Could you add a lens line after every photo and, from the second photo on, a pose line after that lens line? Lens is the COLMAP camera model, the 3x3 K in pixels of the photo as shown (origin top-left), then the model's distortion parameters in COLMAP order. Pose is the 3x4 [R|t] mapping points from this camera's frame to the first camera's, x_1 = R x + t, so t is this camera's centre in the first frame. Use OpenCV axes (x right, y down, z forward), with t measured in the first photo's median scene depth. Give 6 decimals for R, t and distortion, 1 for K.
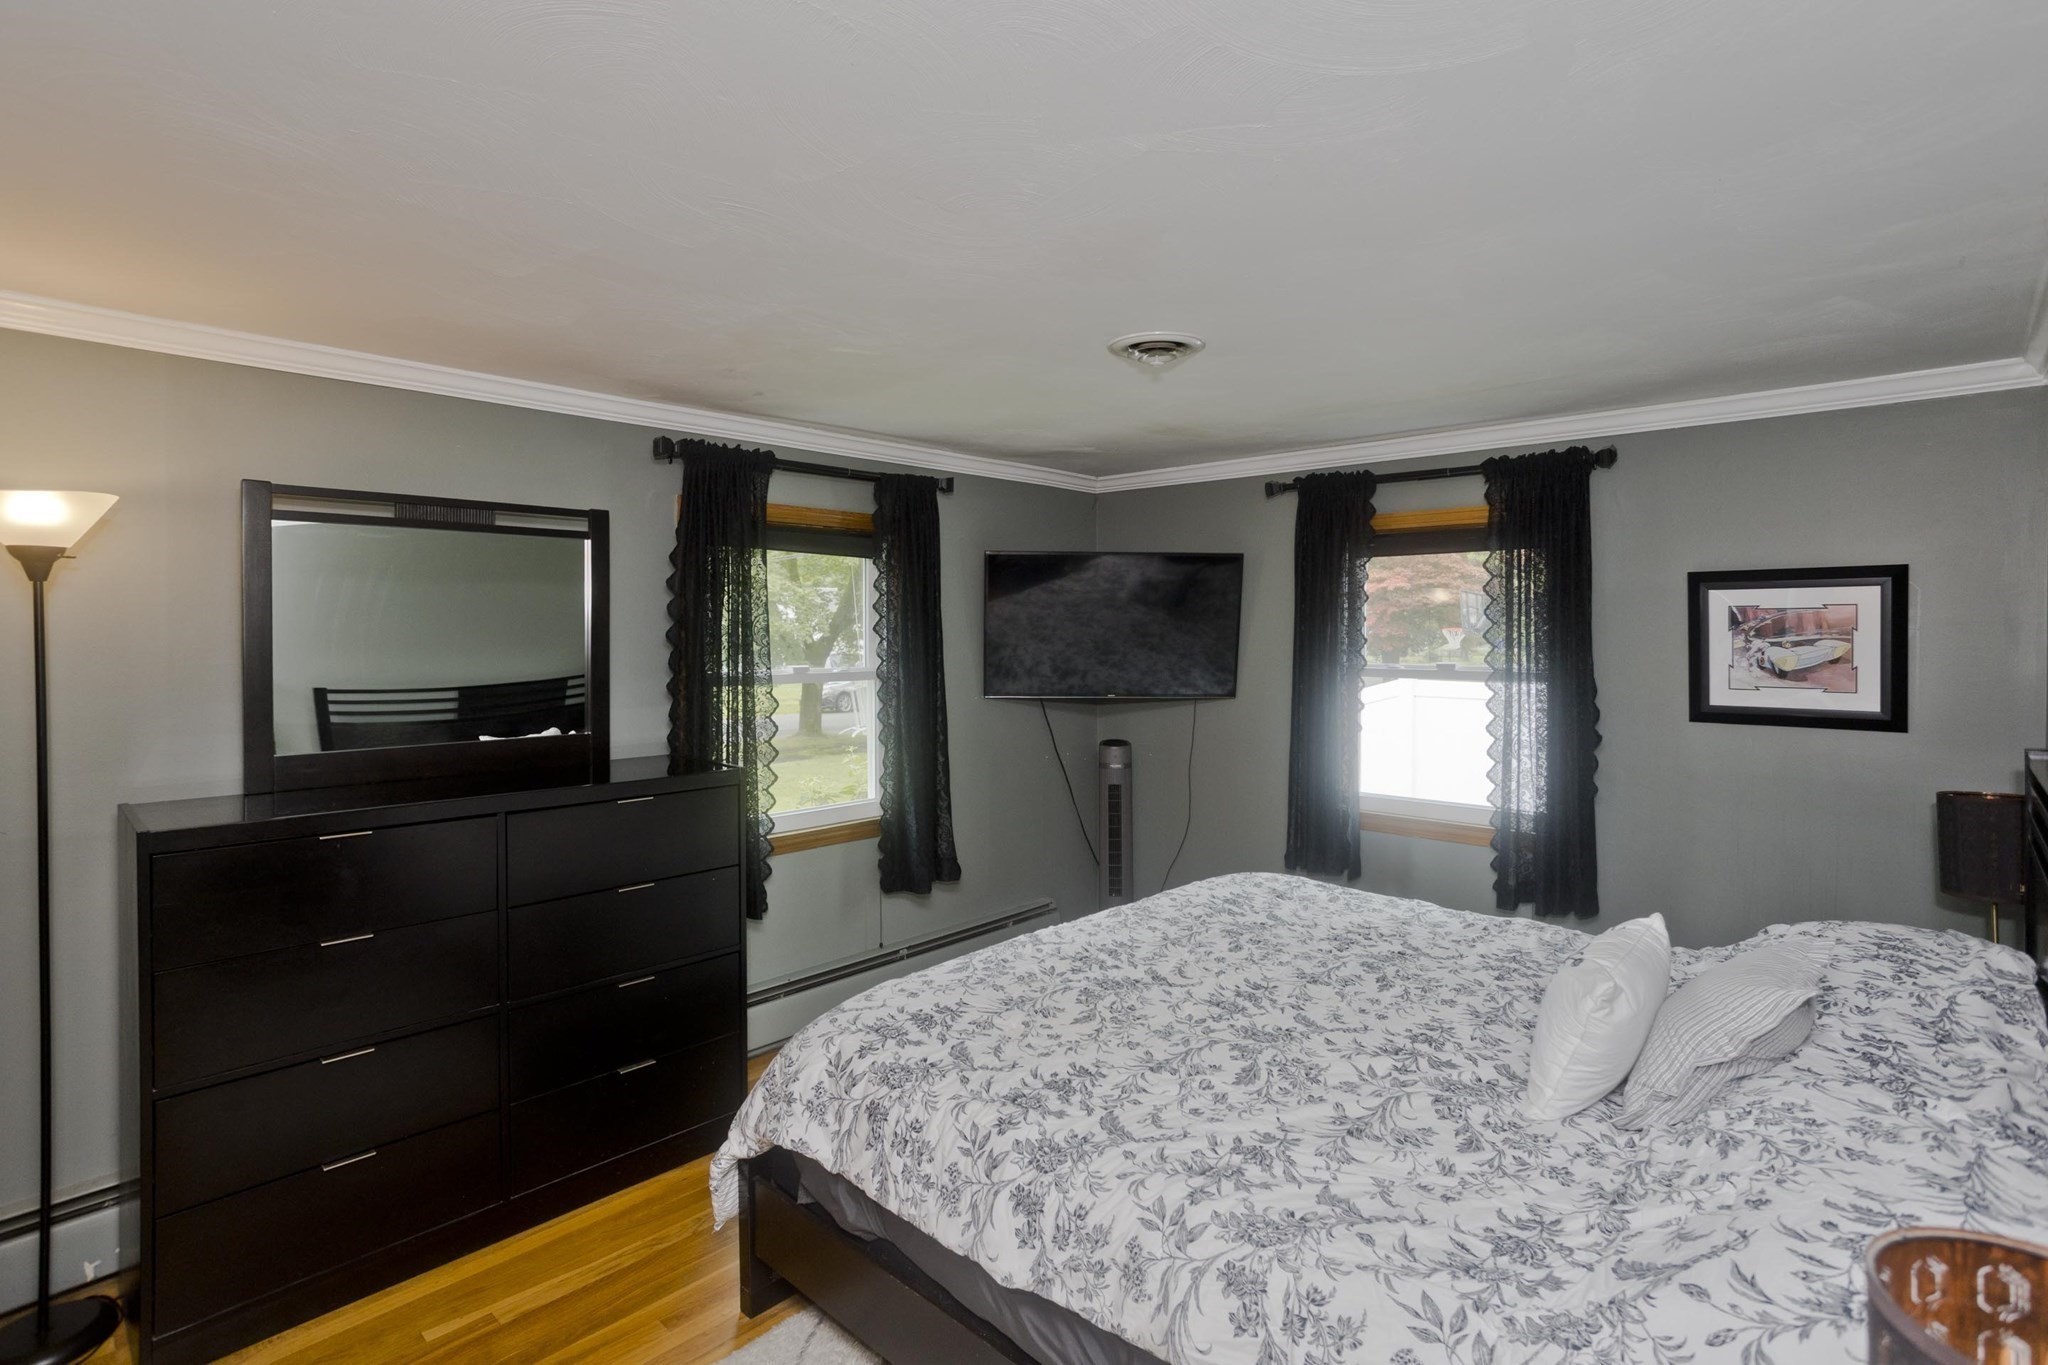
lens RADIAL K [[1009.7, 0, 1024.4], [0, 1009.7, 640.8], [0, 0, 1]] dist [-0.001542, -0.000076]
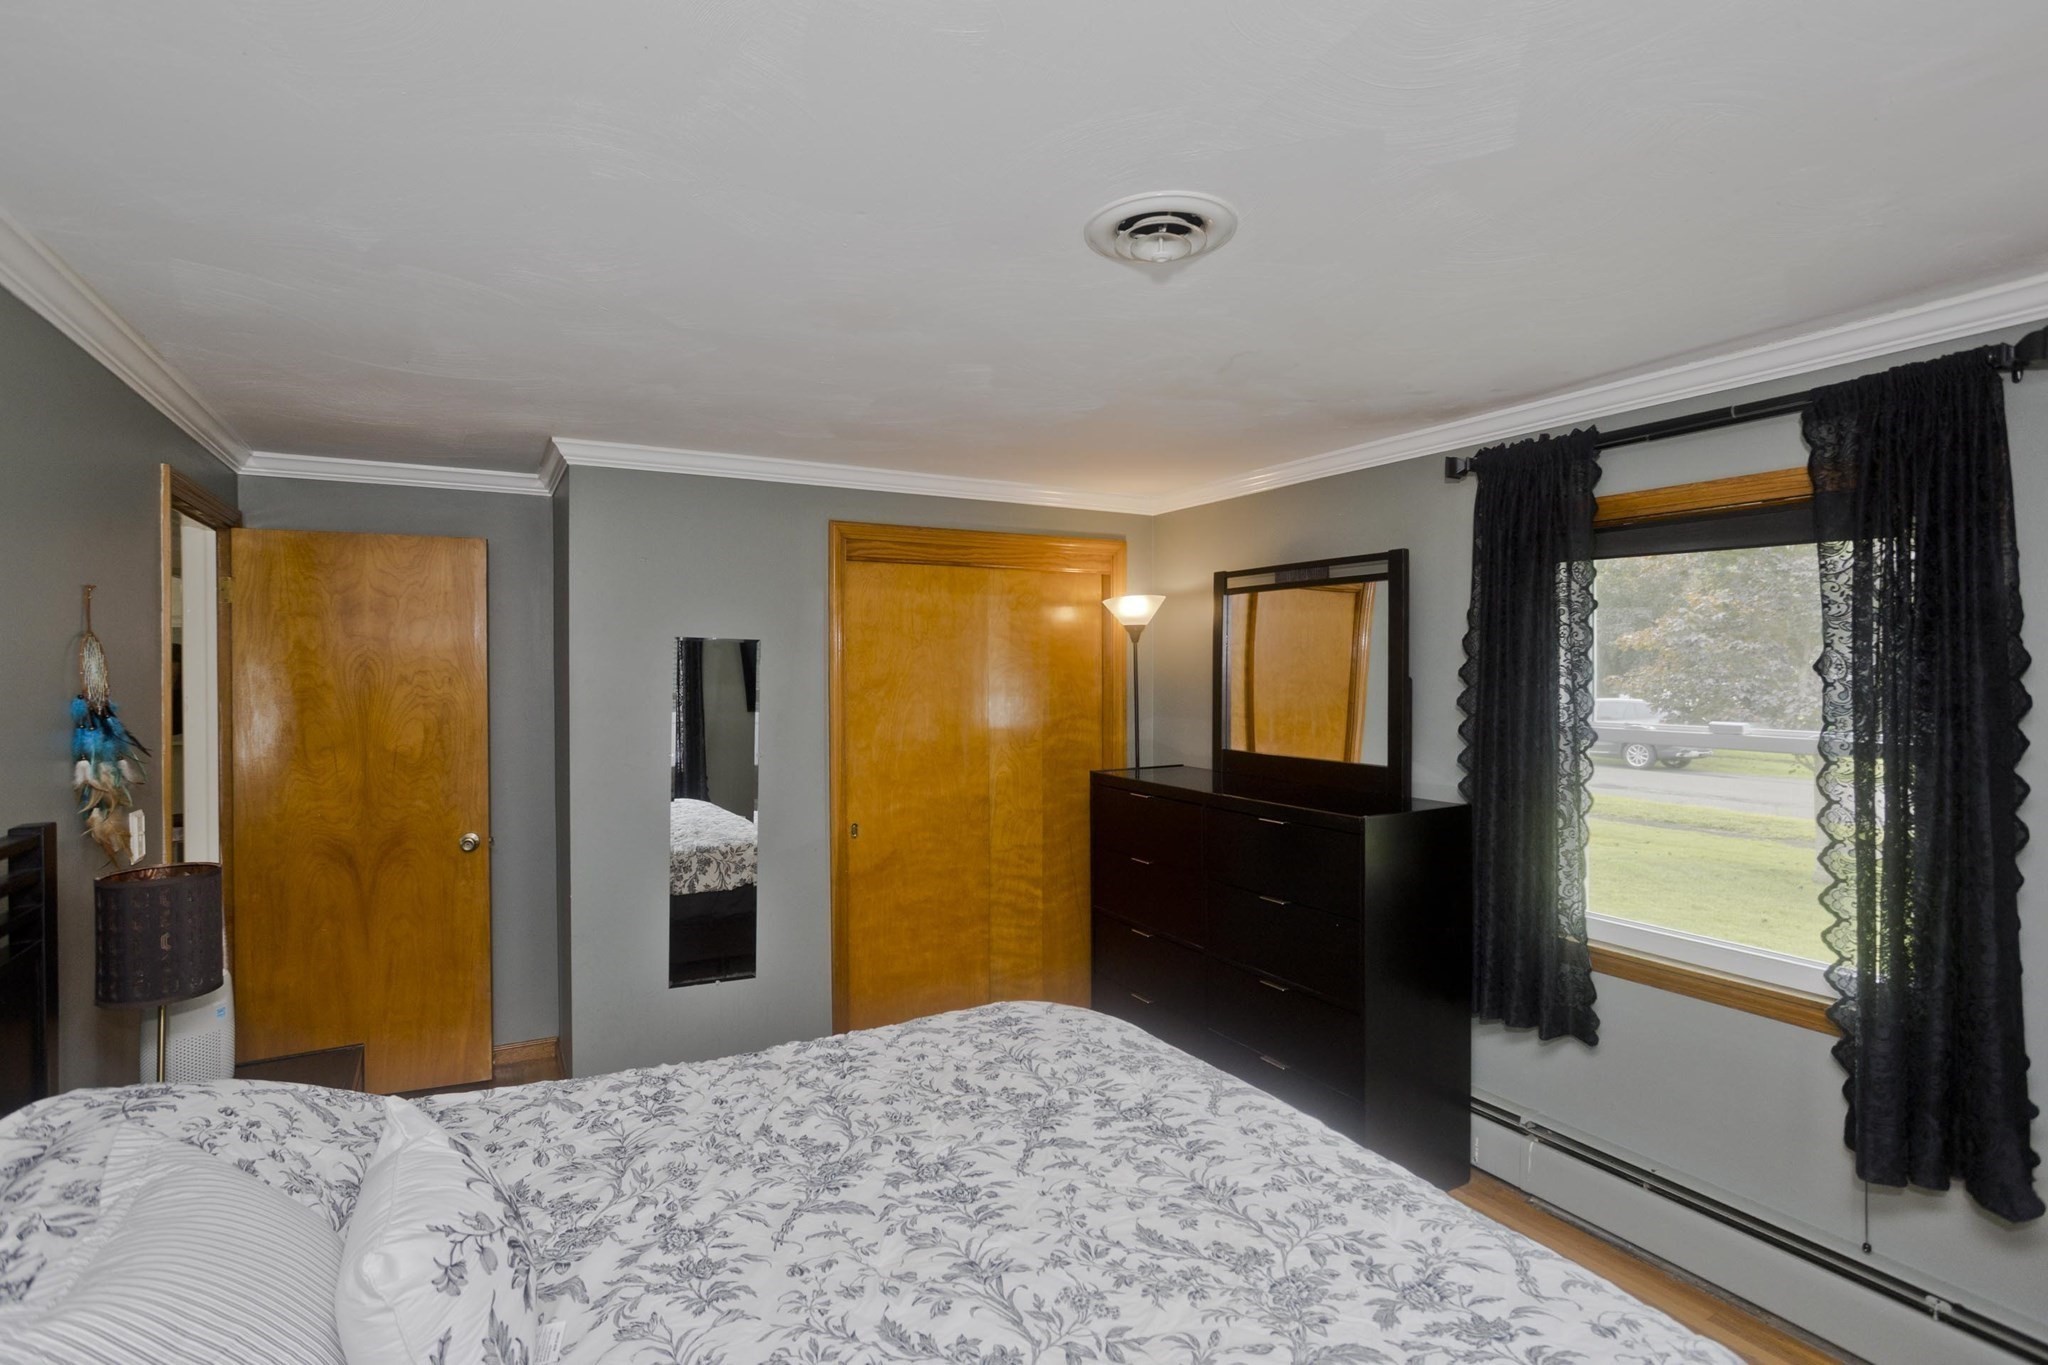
lens RADIAL K [[982.0, 0, 1024.0], [0, 982.0, 682.5], [0, 0, 1]] dist [-0.028908, -0.000137]
pose [[-0.301058, 0.017546, -0.953444, 0.649336], [-0.006895, 0.999765, 0.020575, -0.013188], [0.953581, 0.012768, -0.300866, 0.954345]]
